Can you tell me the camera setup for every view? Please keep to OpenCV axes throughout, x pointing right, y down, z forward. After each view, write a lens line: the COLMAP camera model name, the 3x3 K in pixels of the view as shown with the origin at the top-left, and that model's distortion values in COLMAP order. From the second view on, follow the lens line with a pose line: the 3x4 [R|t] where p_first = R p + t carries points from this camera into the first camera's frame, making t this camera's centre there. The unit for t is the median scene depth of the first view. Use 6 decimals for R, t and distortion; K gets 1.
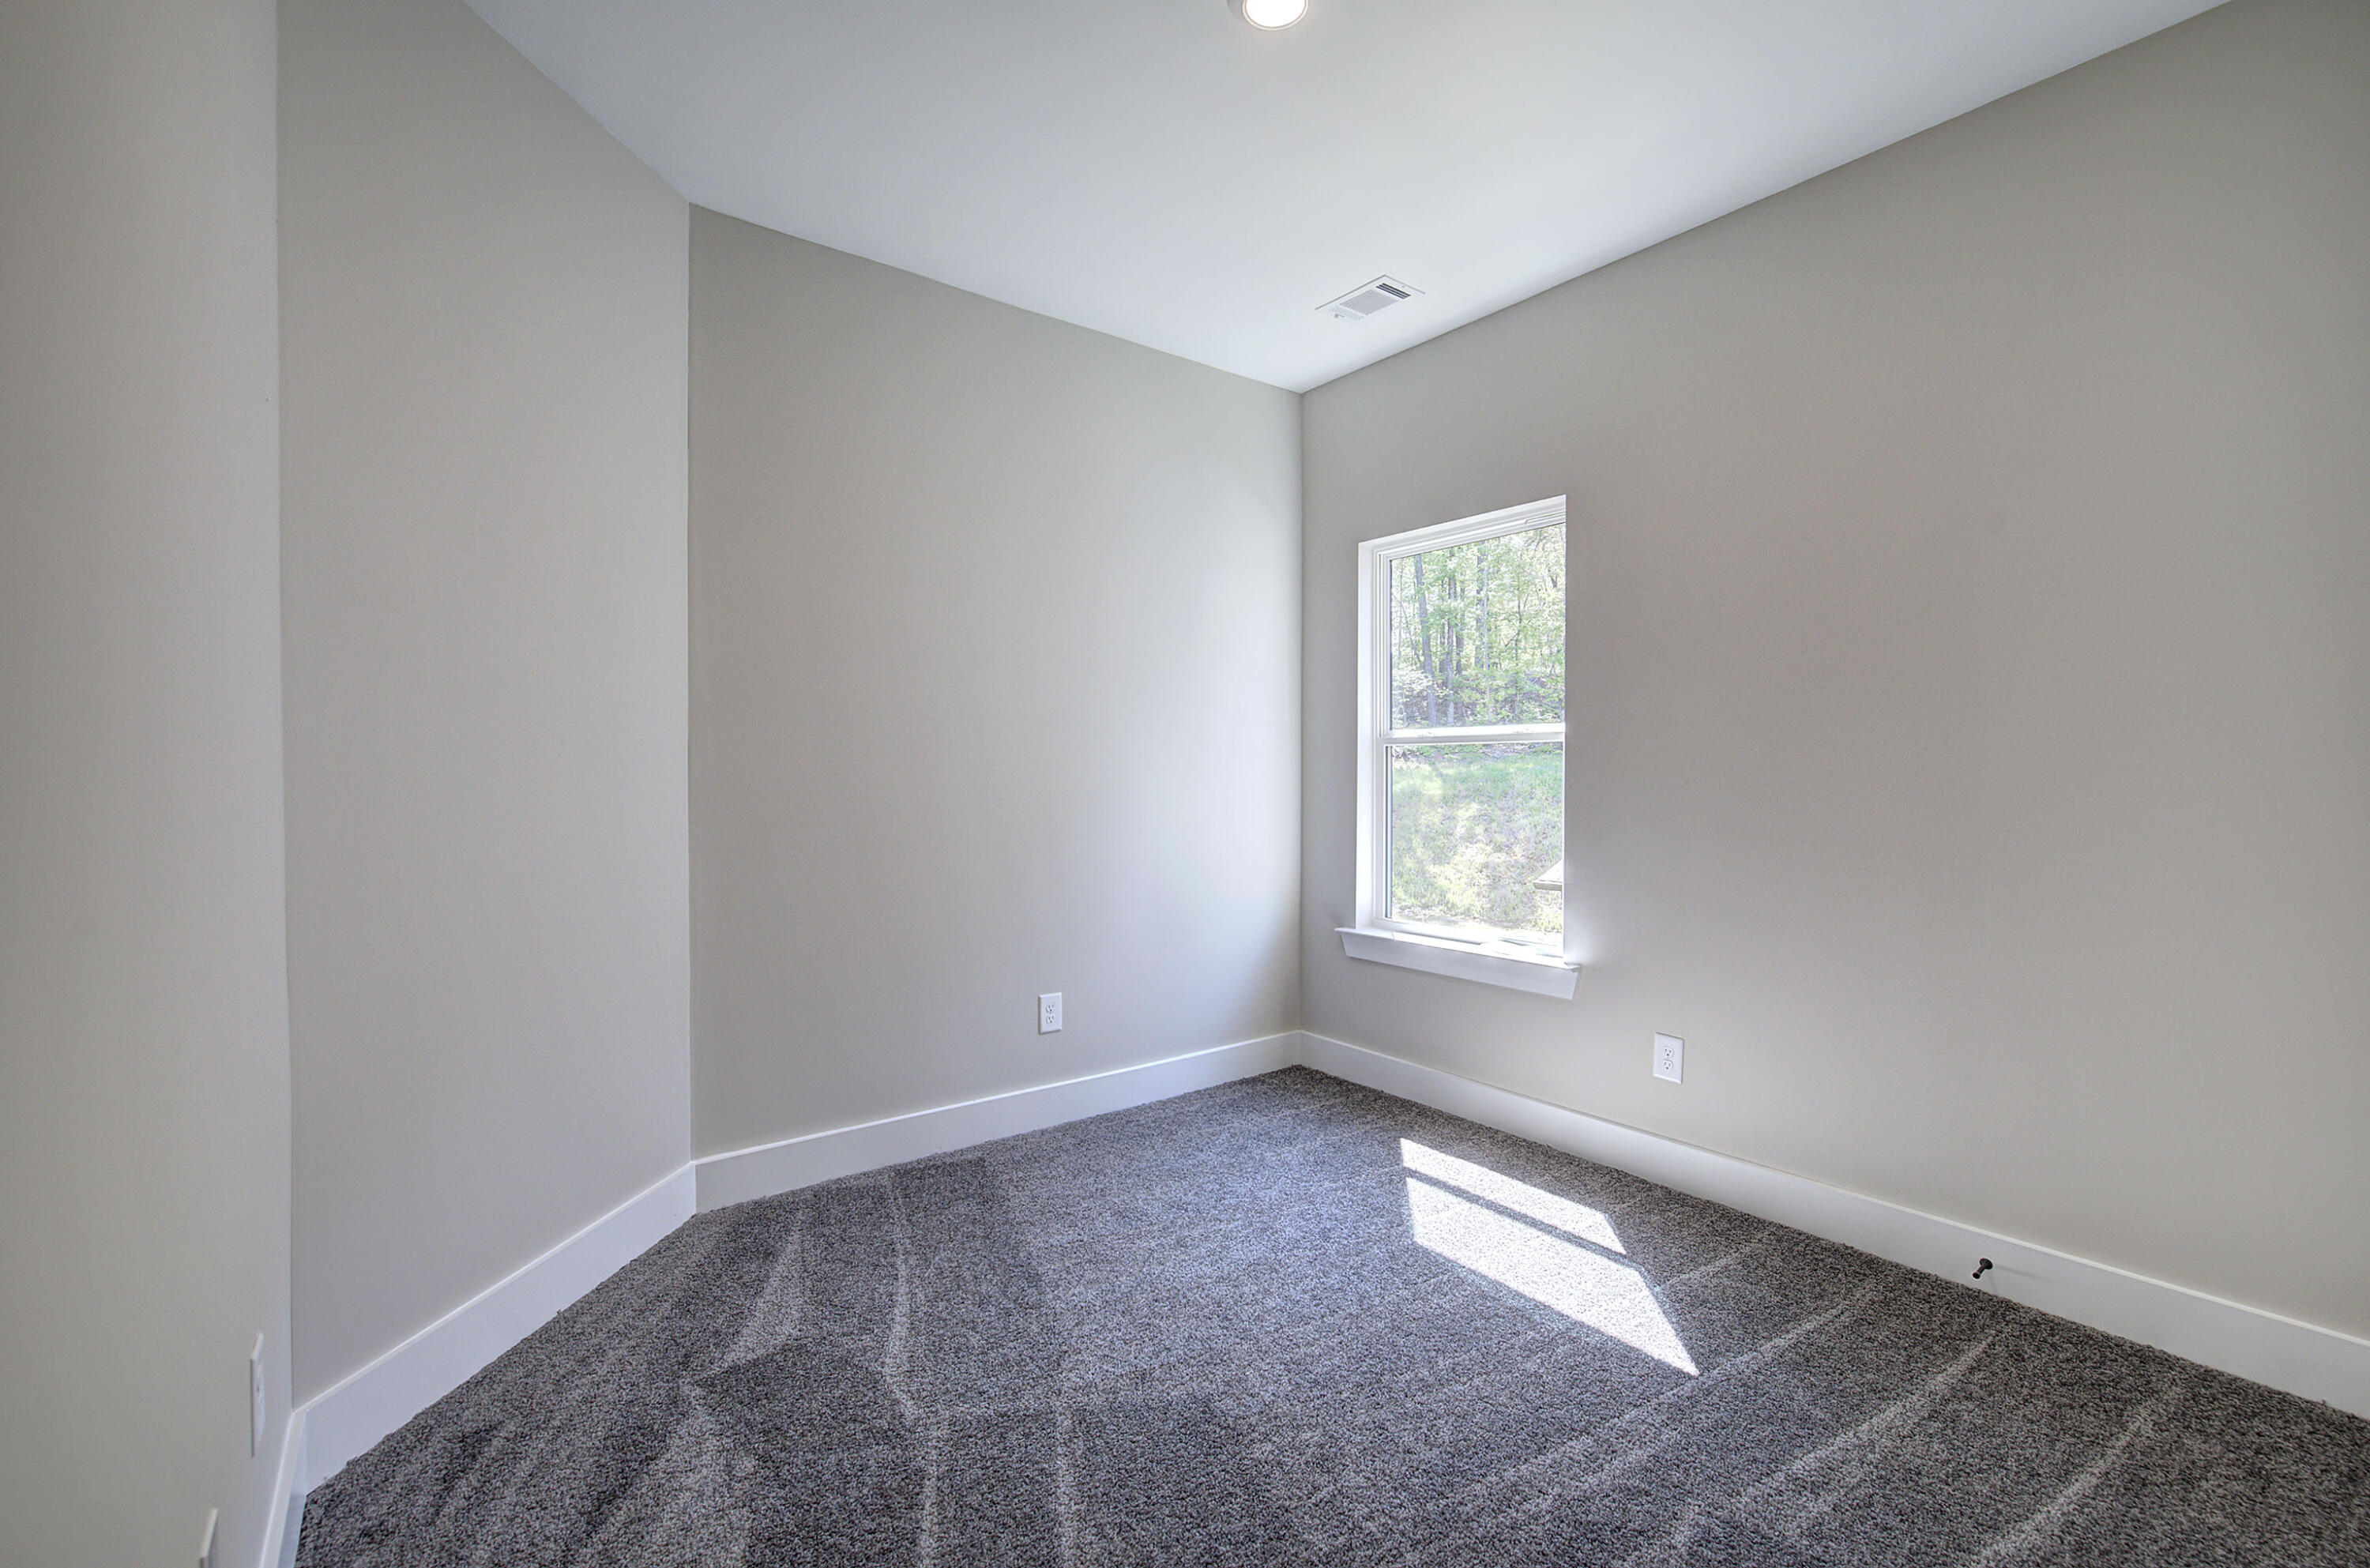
lens RADIAL K [[1001.7, 0, 1174.9], [0, 1001.7, 779.4], [0, 0, 1]] dist [-0.007873, 0.002900]
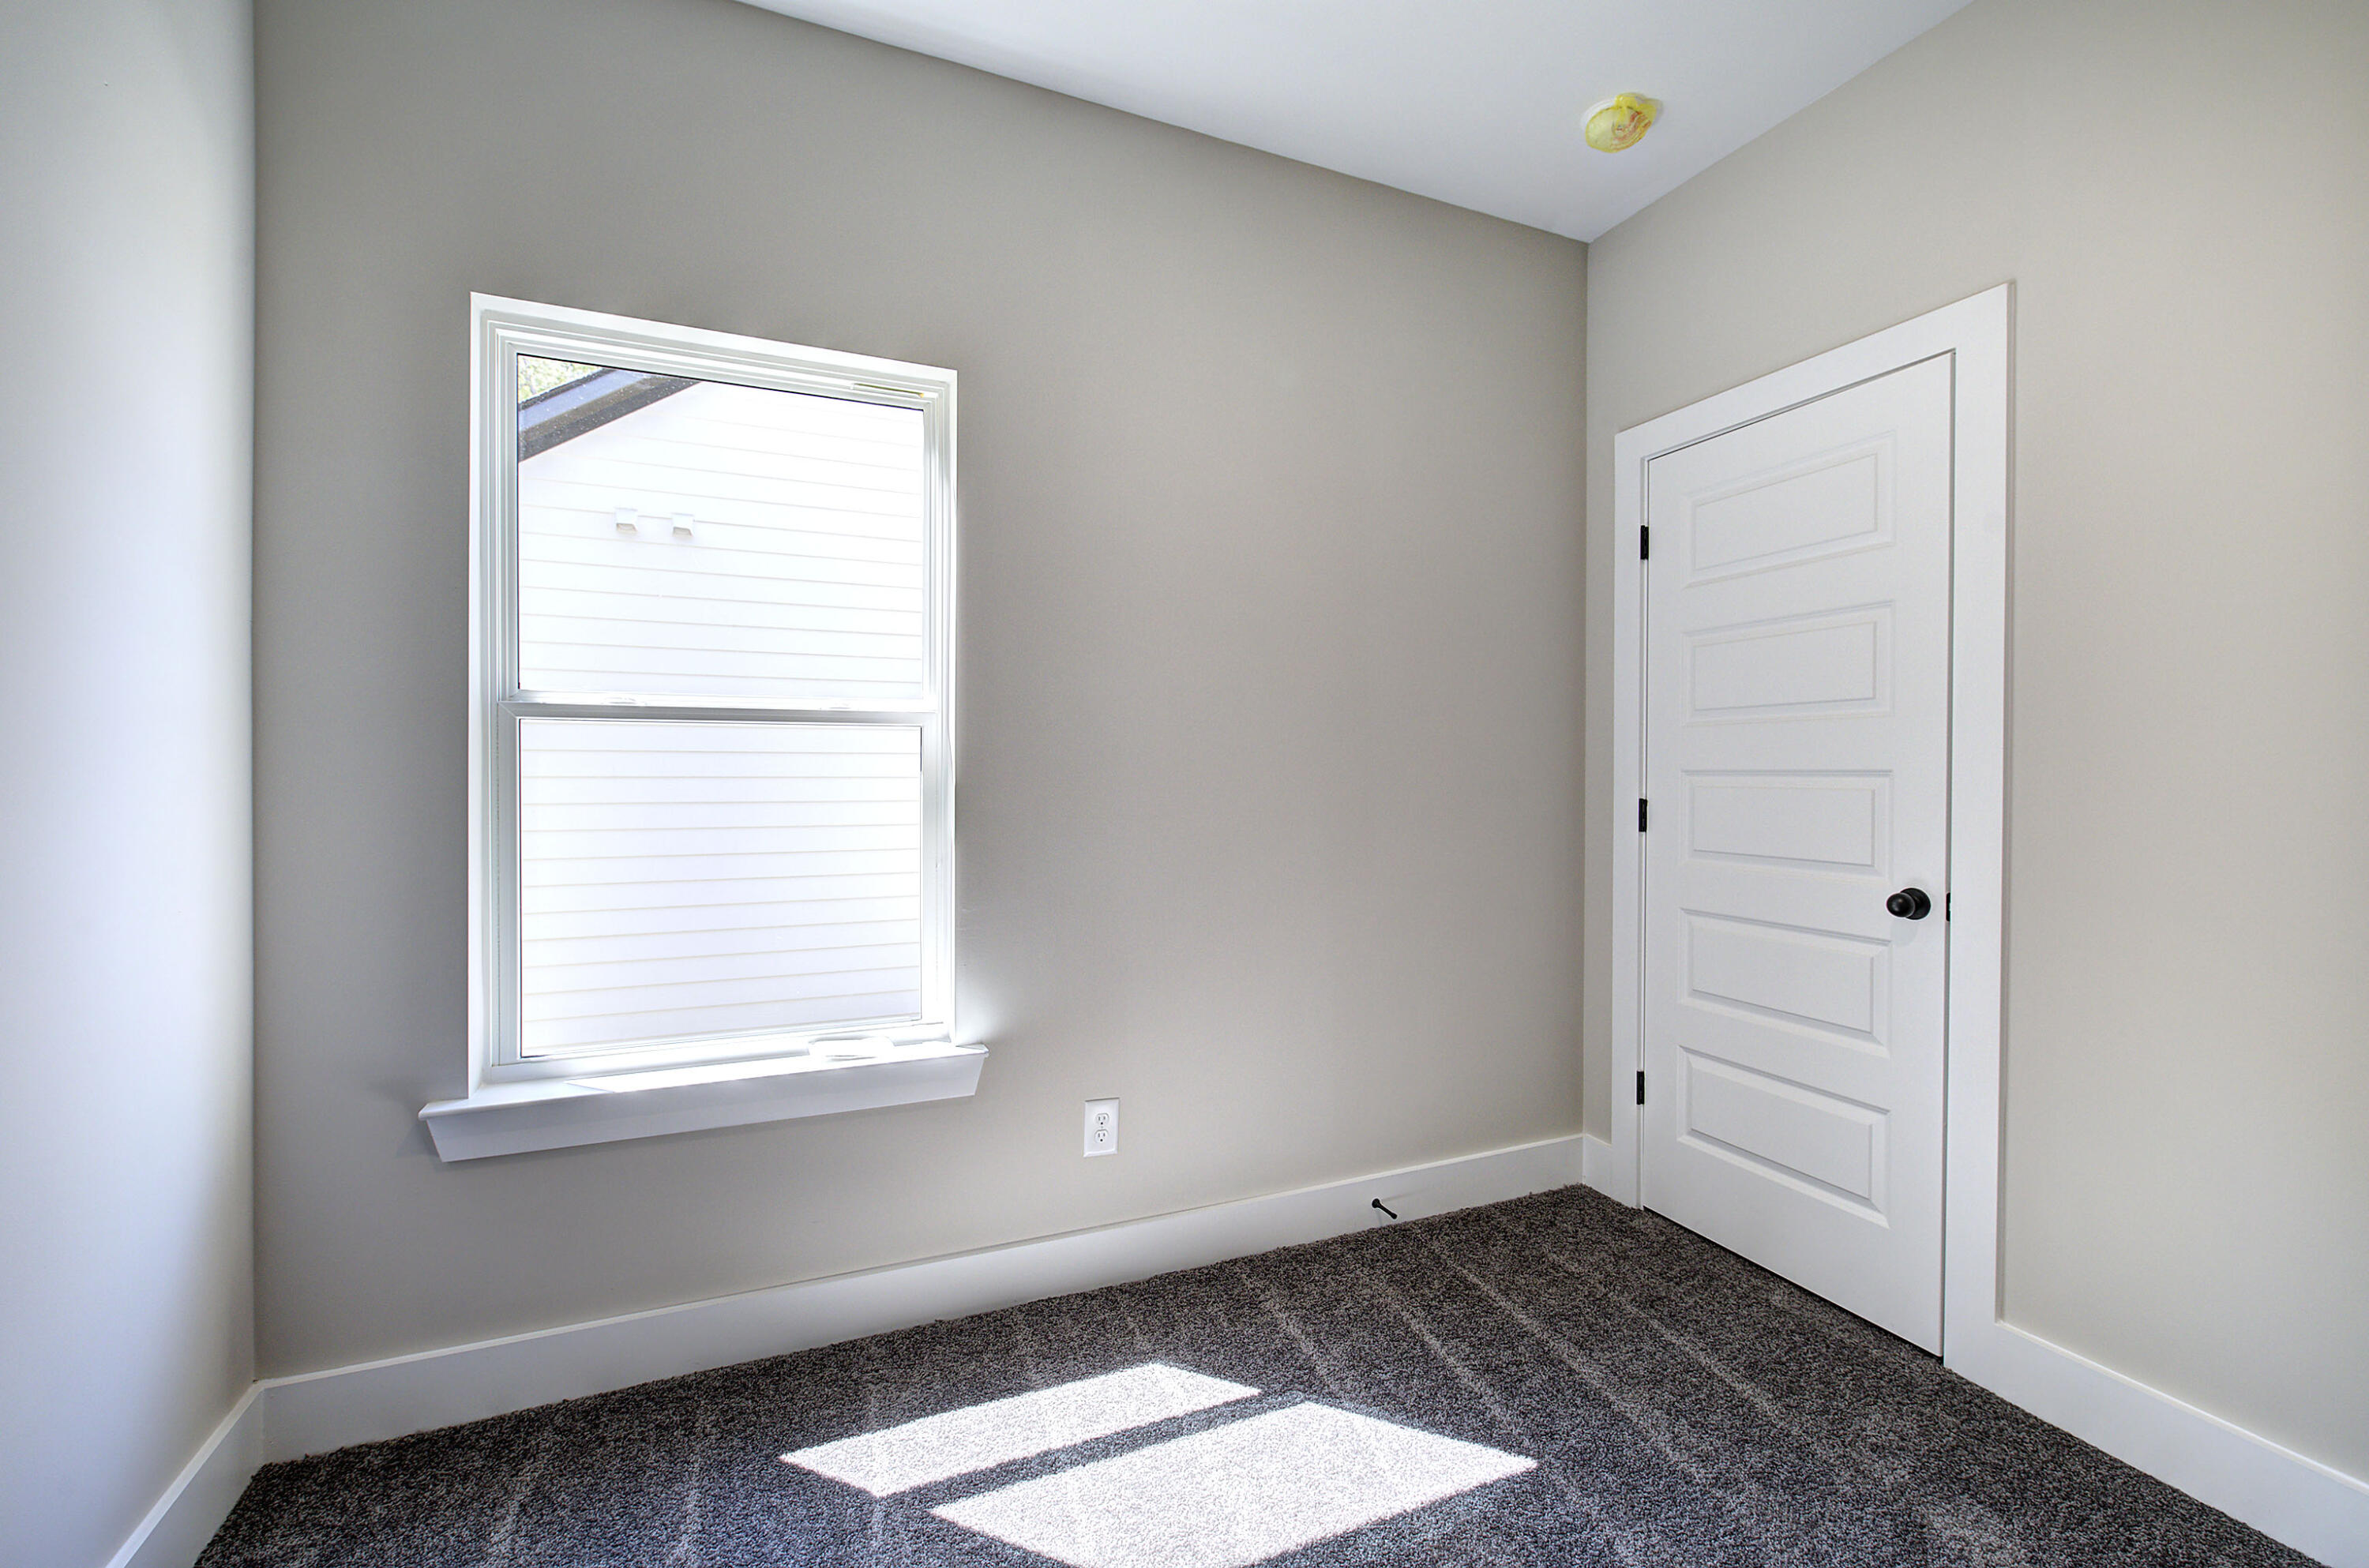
lens RADIAL K [[1001.2, 0, 1184.1], [0, 1001.2, 768.9], [0, 0, 1]] dist [-0.007873, 0.002900]
pose [[0.233037, -0.004964, 0.972455, -0.270409], [0.003313, 0.999985, 0.004311, -0.012442], [-0.972462, 0.002217, 0.233050, 0.743091]]
